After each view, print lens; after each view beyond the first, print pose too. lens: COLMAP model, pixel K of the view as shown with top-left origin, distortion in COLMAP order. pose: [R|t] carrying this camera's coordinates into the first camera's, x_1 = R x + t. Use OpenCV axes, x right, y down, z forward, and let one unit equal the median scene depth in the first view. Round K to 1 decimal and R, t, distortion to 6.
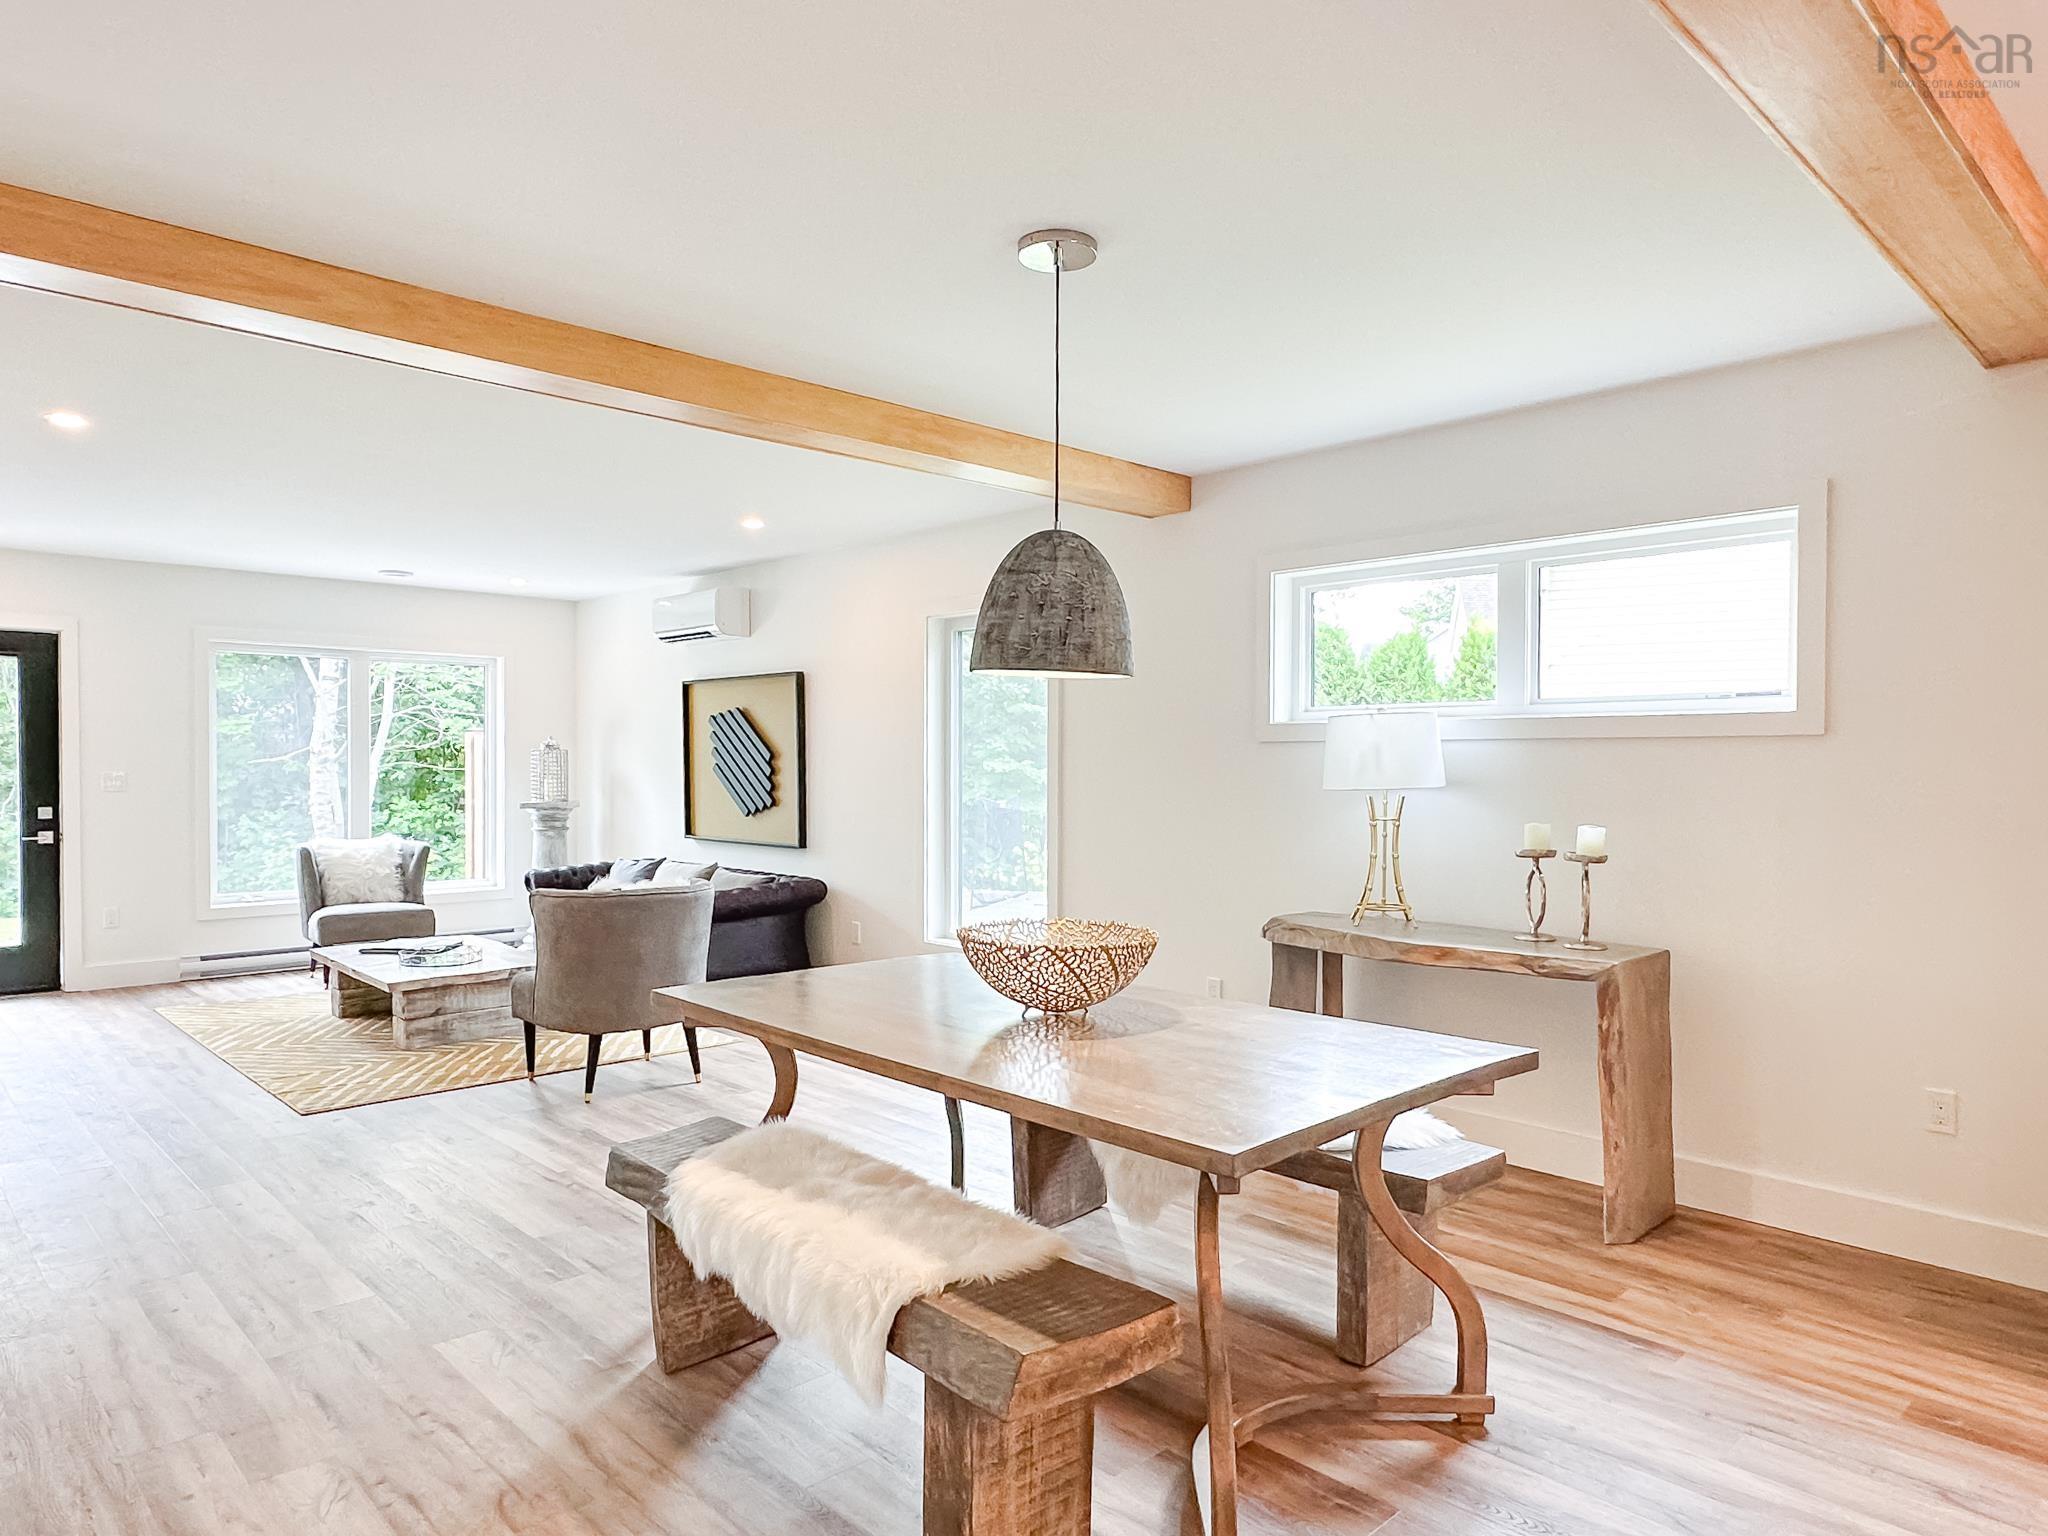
lens RADIAL K [[1279.1, 0, 1024.8], [0, 1279.1, 796.8], [0, 0, 1]] dist [-0.004984, -0.001926]
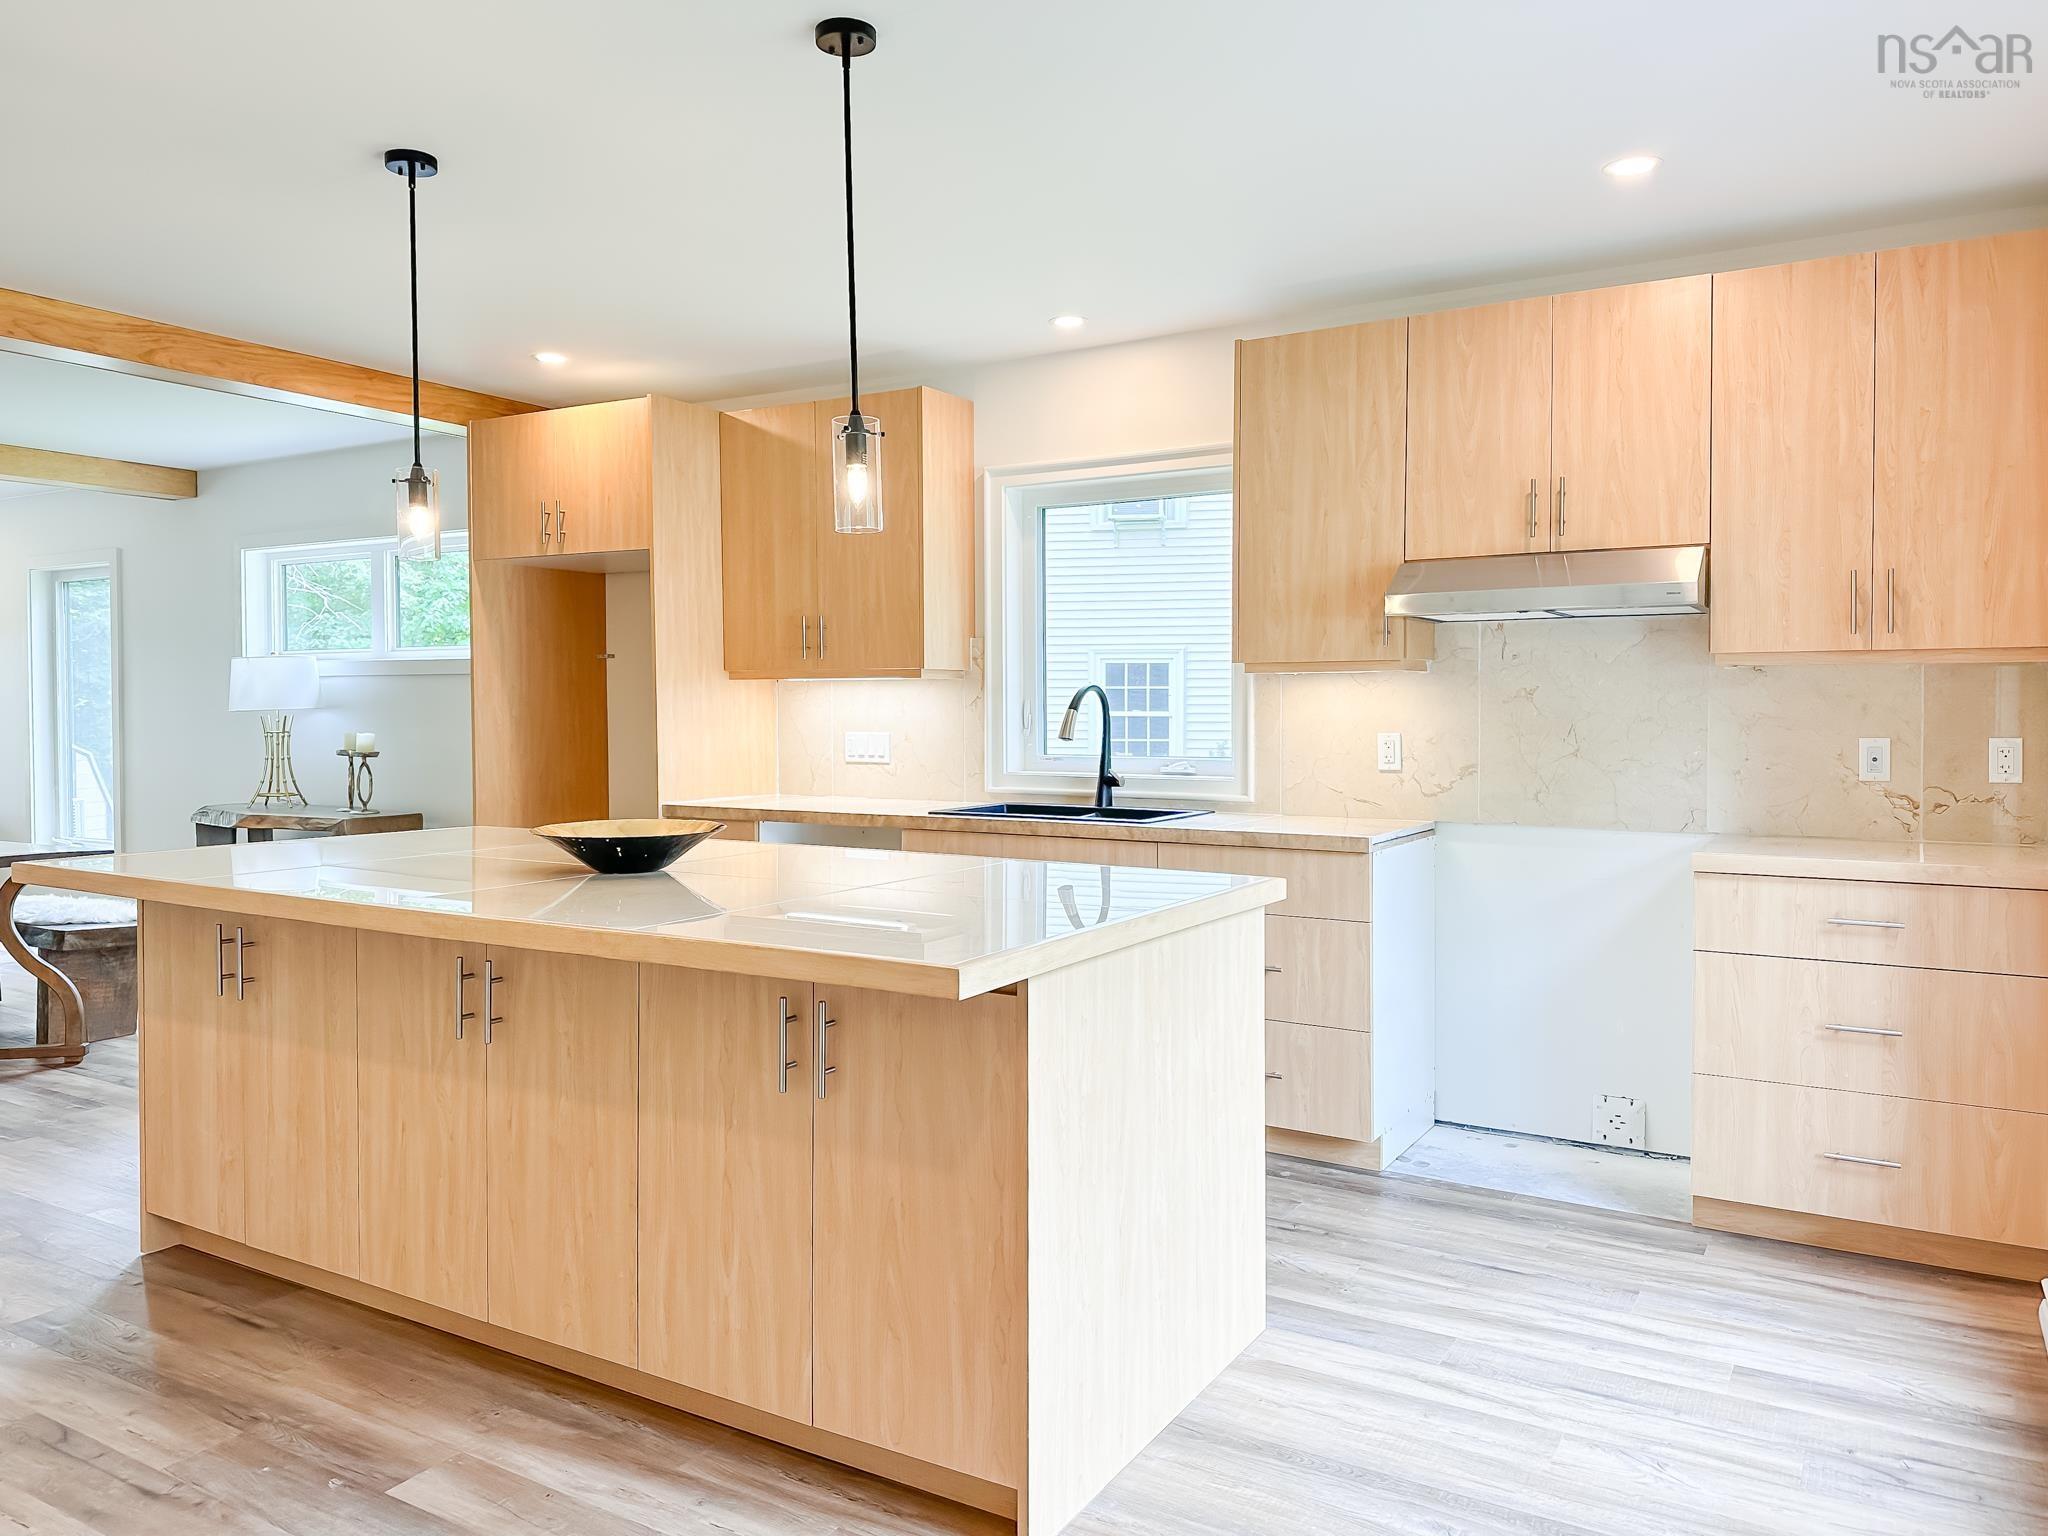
lens RADIAL K [[1436.2, 0, 1020.2], [0, 1436.2, 736.6], [0, 0, 1]] dist [0.099427, -0.146907]
pose [[0.962579, -0.009173, 0.270848, 0.373064], [0.010076, 0.999947, -0.001943, 0.019691], [-0.270816, 0.004599, 0.962620, -0.450246]]
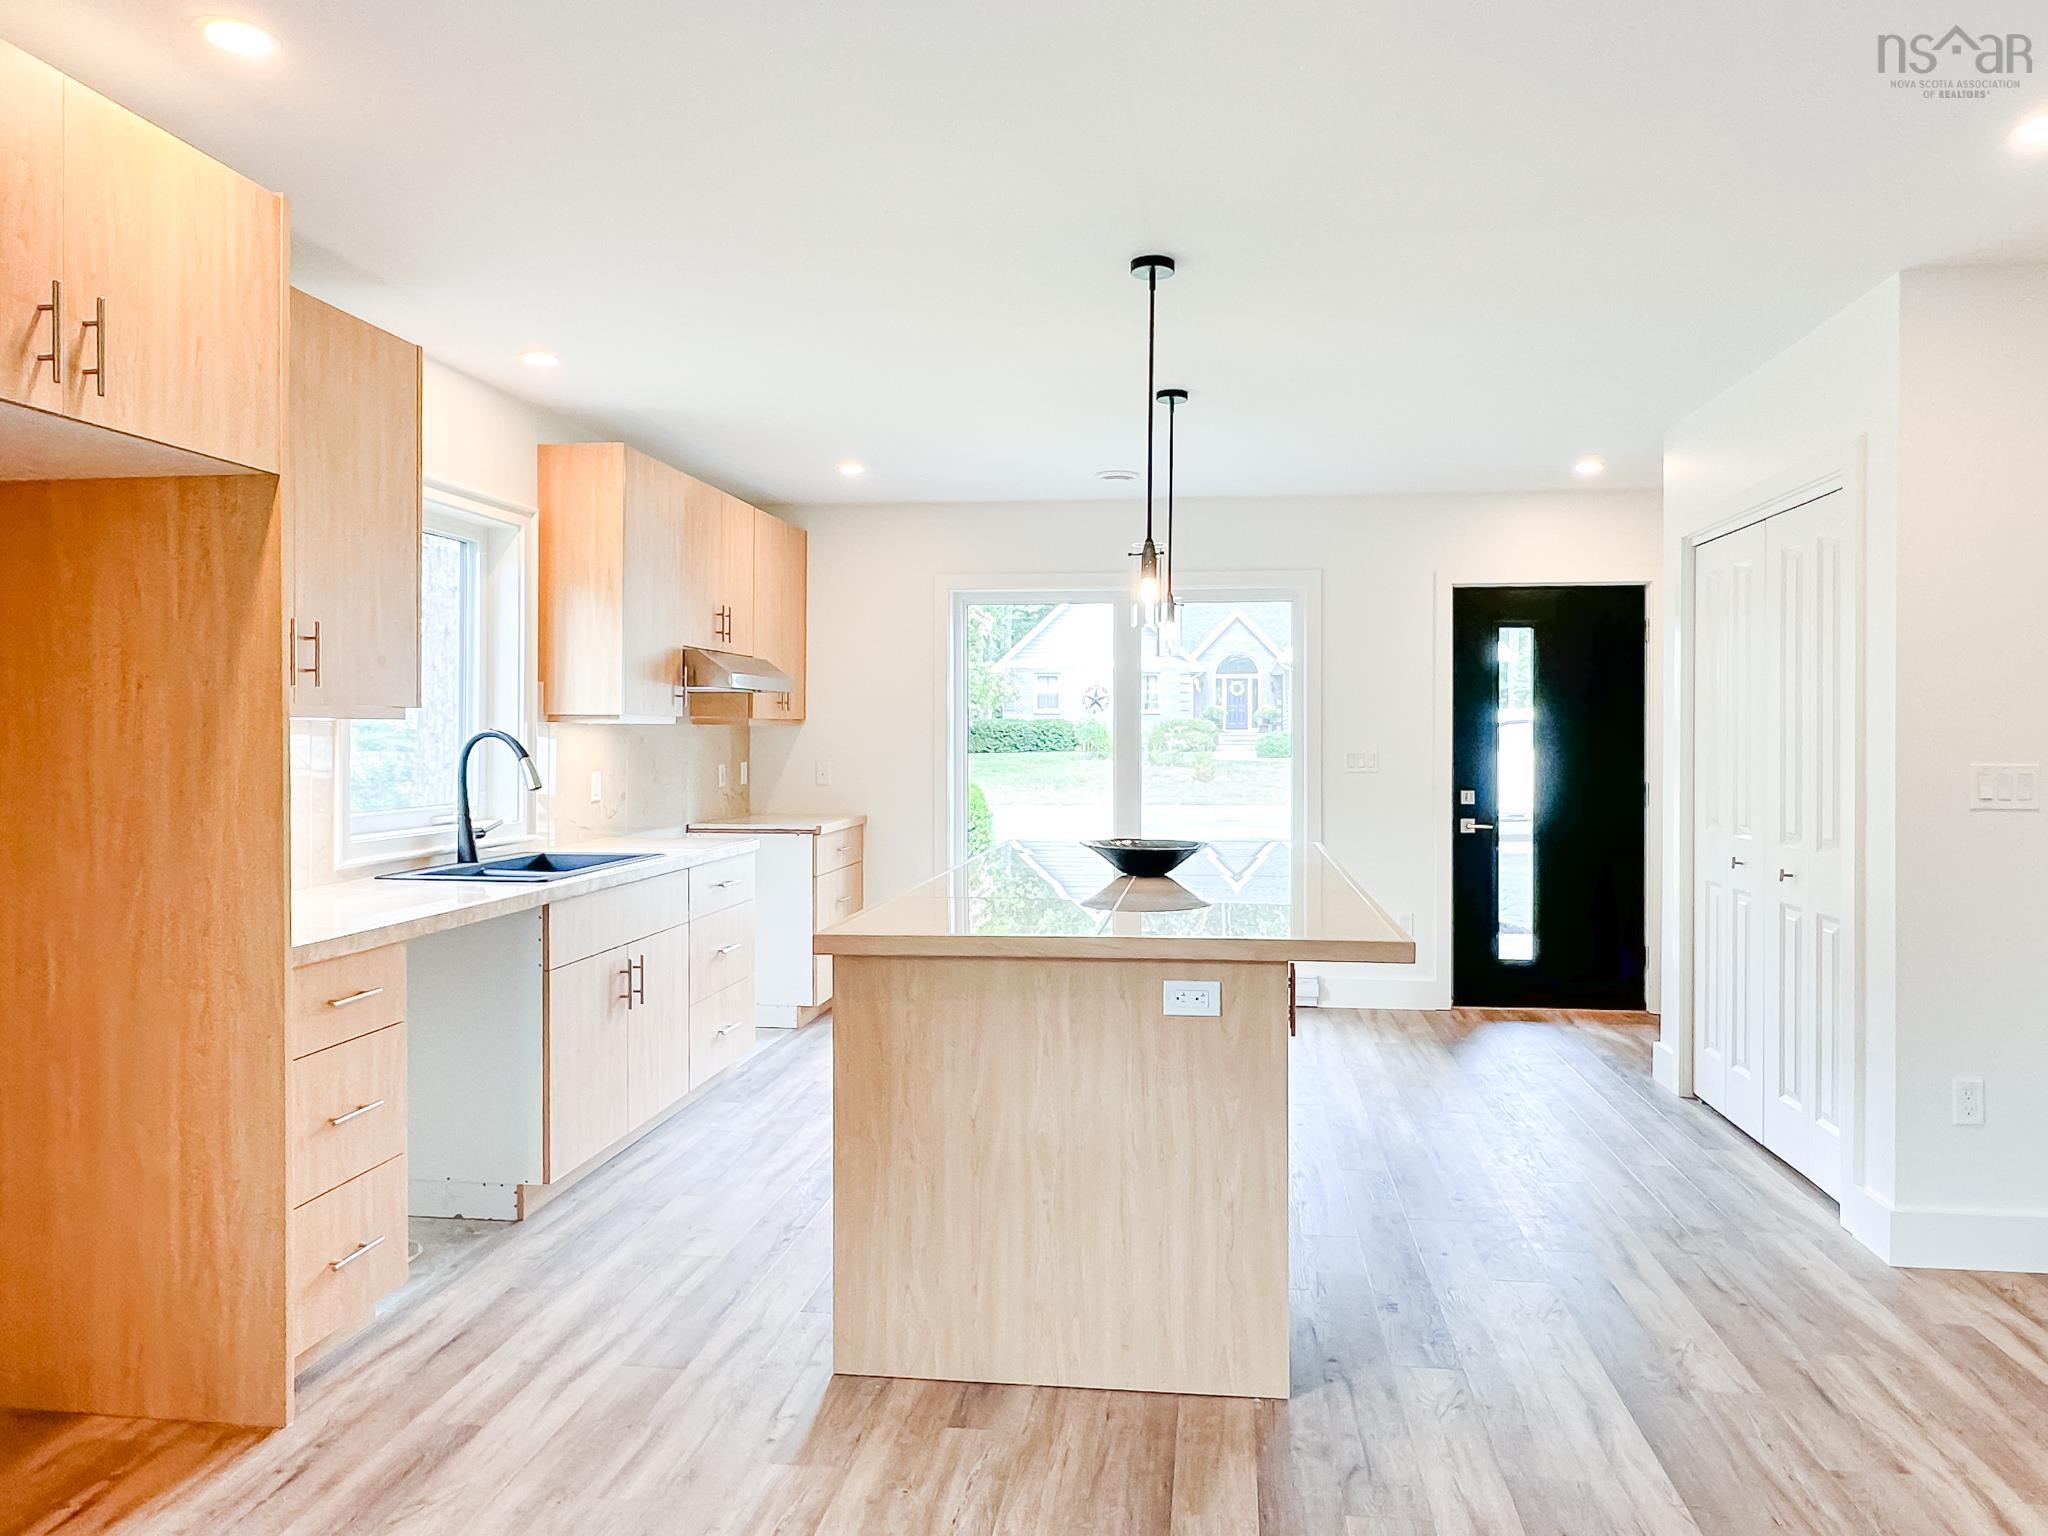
lens RADIAL K [[1286.1, 0, 1087.5], [0, 1286.1, 737.6], [0, 0, 1]] dist [-0.003409, 0.004146]
pose [[-0.648425, -0.005849, 0.761256, 0.004953], [0.017355, 0.999597, 0.022463, -0.009628], [-0.761080, 0.027777, -0.648063, 0.321866]]
